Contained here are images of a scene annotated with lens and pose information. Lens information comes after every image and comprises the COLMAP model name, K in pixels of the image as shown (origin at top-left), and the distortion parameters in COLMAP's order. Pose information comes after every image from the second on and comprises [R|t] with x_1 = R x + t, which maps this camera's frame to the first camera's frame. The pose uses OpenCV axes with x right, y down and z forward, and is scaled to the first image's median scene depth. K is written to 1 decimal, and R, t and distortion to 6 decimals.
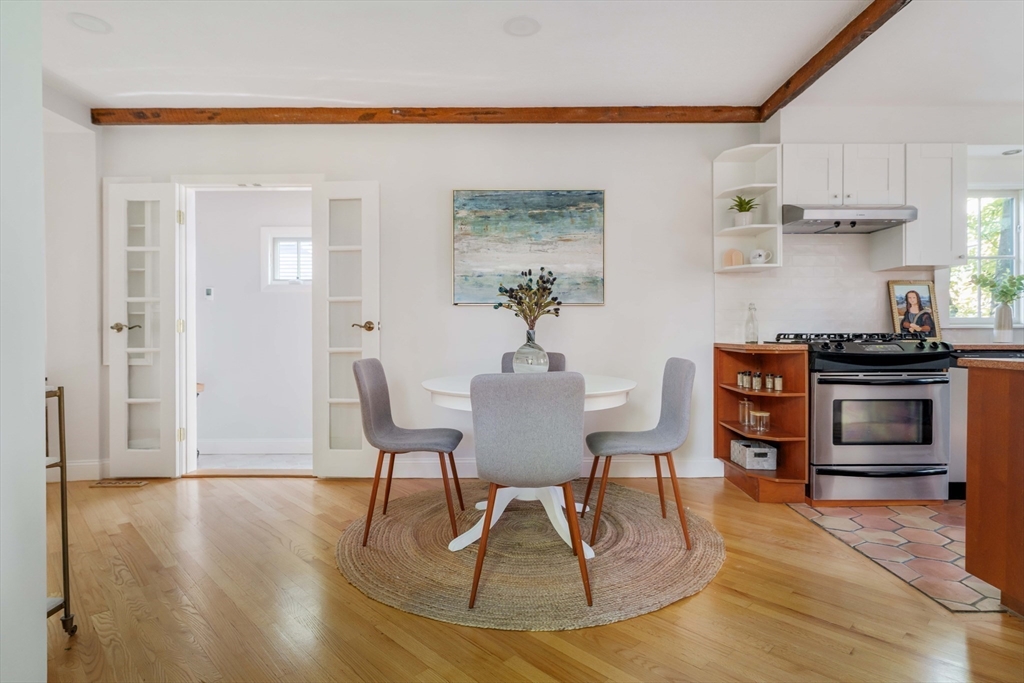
lens RADIAL K [[545.8, 0, 504.8], [0, 545.8, 346.7], [0, 0, 1]] dist [-0.006130, 0.000785]
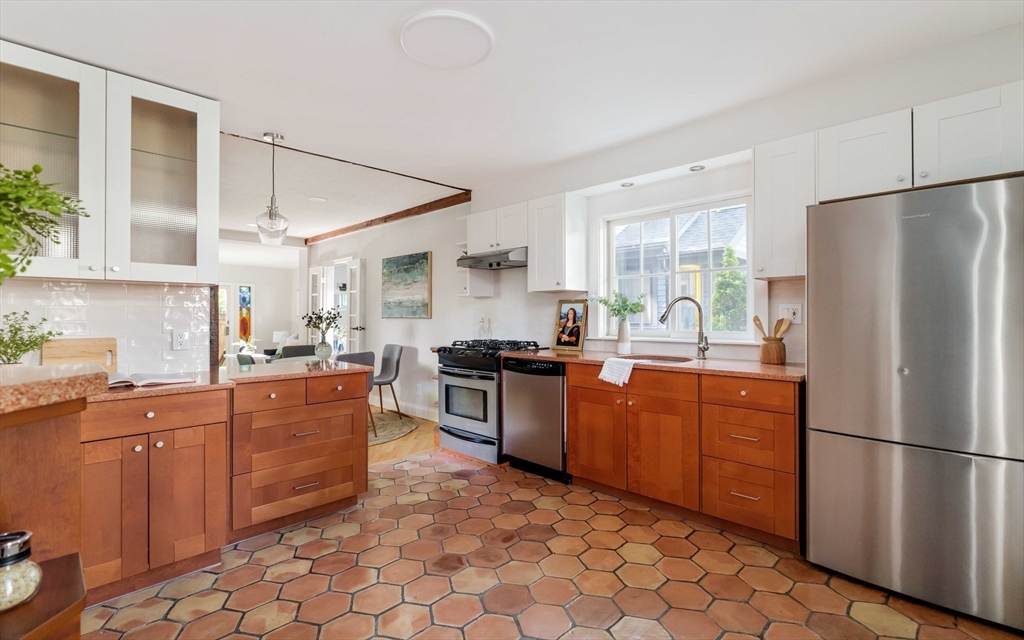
lens RADIAL K [[466.4, 0, 525.4], [0, 466.4, 315.5], [0, 0, 1]] dist [-0.003077, 0.000053]
pose [[0.726562, -0.001692, -0.687099, 1.402627], [-0.009218, 0.999883, -0.012210, -0.072150], [0.687039, 0.015205, 0.726461, 0.155962]]
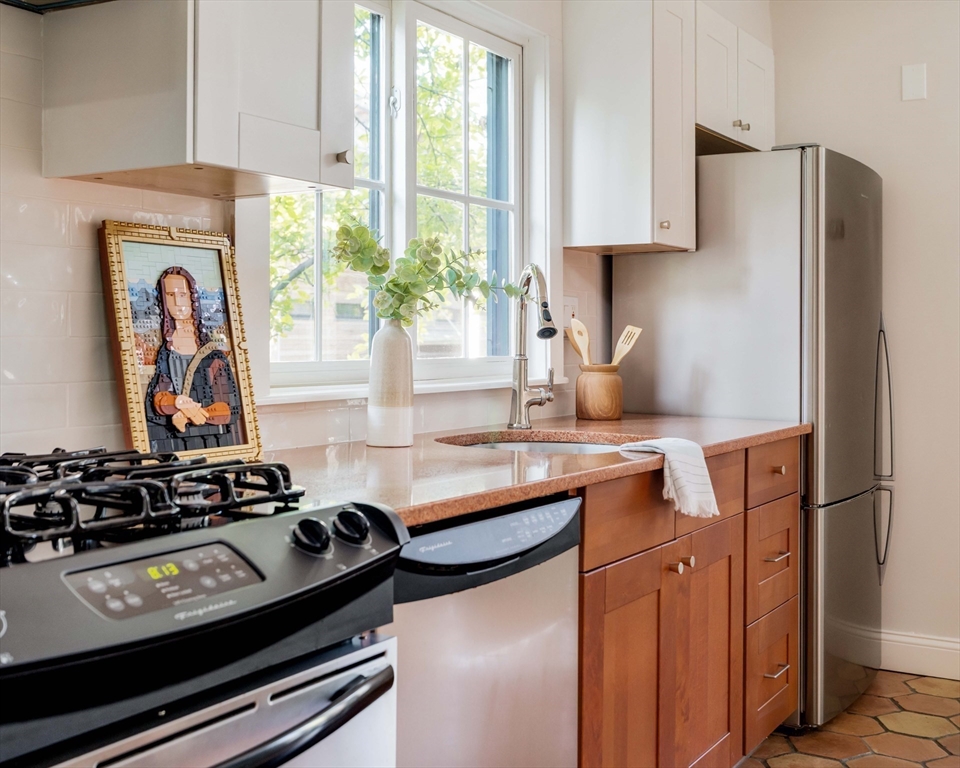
lens RADIAL K [[1119.6, 0, 446.3], [0, 1119.6, 312.5], [0, 0, 1]] dist [0.002337, 0.000000]
pose [[0.544309, 0.024398, 0.838530, 0.368771], [0.005695, 0.999446, -0.032776, -0.062926], [-0.838866, 0.022616, 0.543869, 0.598941]]
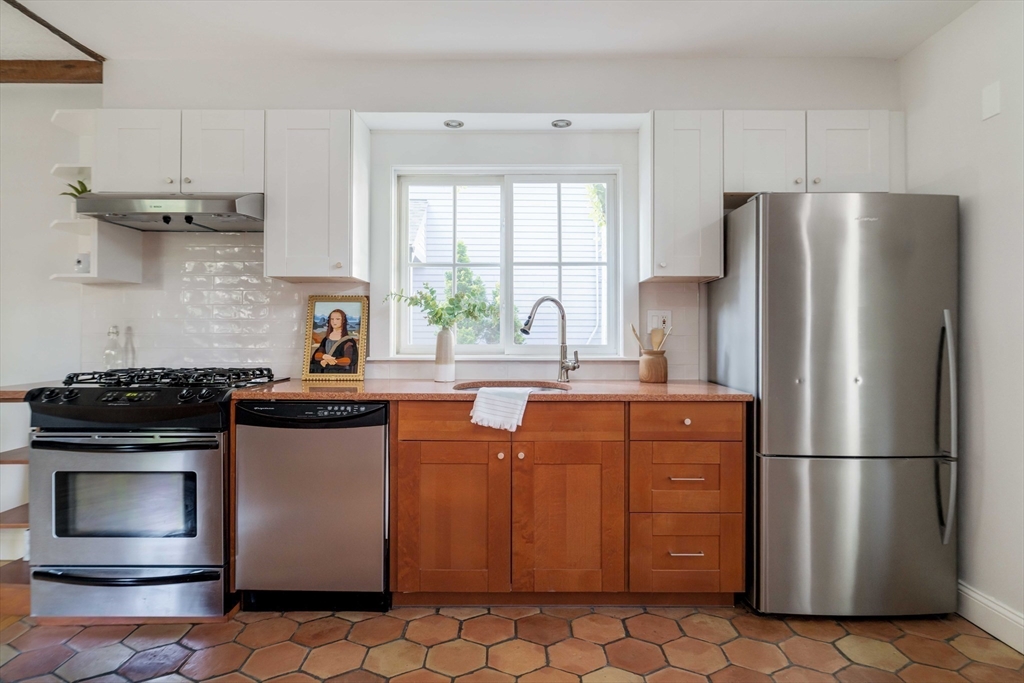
lens RADIAL K [[570.7, 0, 528.8], [0, 570.7, 329.6], [0, 0, 1]] dist [-0.009897, 0.001011]
pose [[0.999908, 0.004711, 0.012754, 0.998484], [-0.004421, 0.999733, -0.022670, -0.059112], [-0.012857, 0.022612, 0.999662, 0.224420]]
